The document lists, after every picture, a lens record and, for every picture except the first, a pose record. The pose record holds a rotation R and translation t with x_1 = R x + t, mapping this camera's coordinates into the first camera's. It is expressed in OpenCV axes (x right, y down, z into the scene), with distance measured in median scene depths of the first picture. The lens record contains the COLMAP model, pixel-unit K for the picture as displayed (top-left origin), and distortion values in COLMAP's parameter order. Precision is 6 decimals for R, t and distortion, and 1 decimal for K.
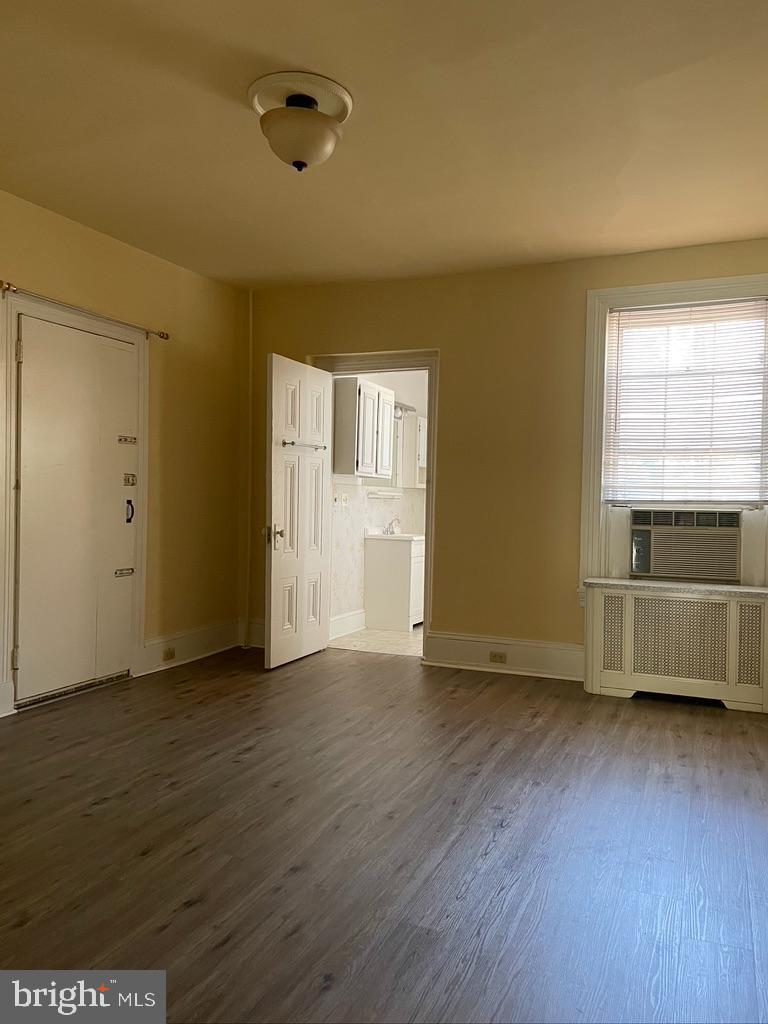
lens RADIAL K [[776.9, 0, 381.5], [0, 776.9, 514.4], [0, 0, 1]] dist [0.048266, 0.000779]
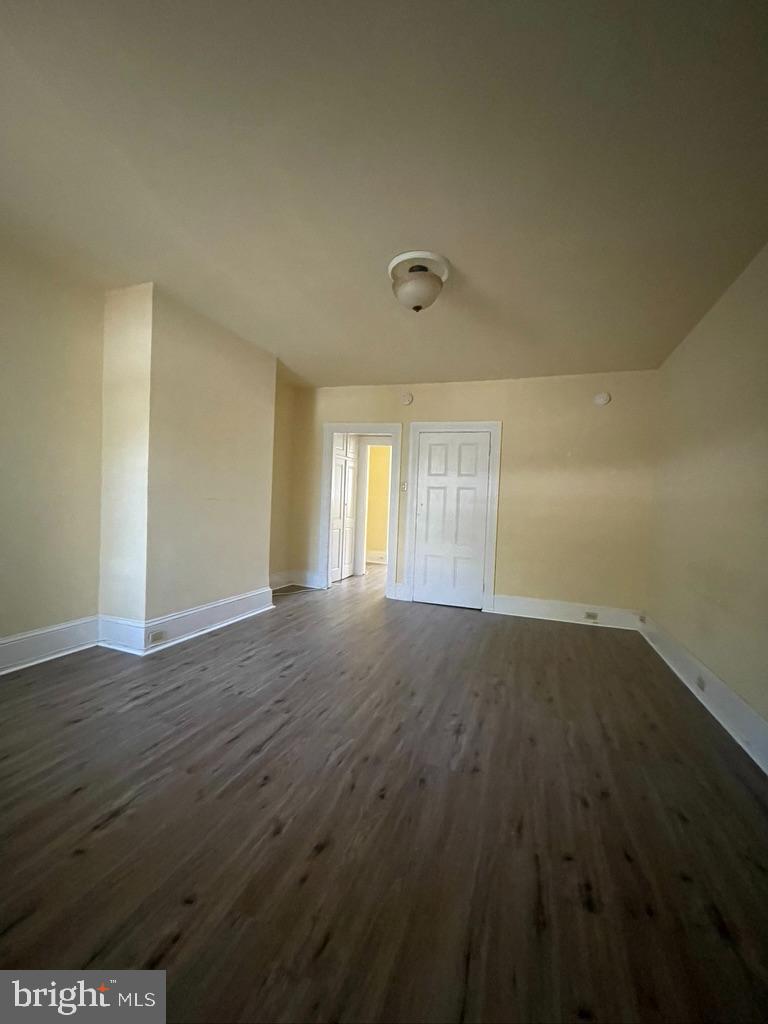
lens RADIAL K [[412.9, 0, 382.3], [0, 412.9, 514.2], [0, 0, 1]] dist [-0.004264, -0.000095]
pose [[-0.996578, -0.058253, -0.058640, -0.003154], [-0.060700, 0.997320, 0.040838, -0.037075], [0.056104, 0.044257, -0.997444, 1.502737]]
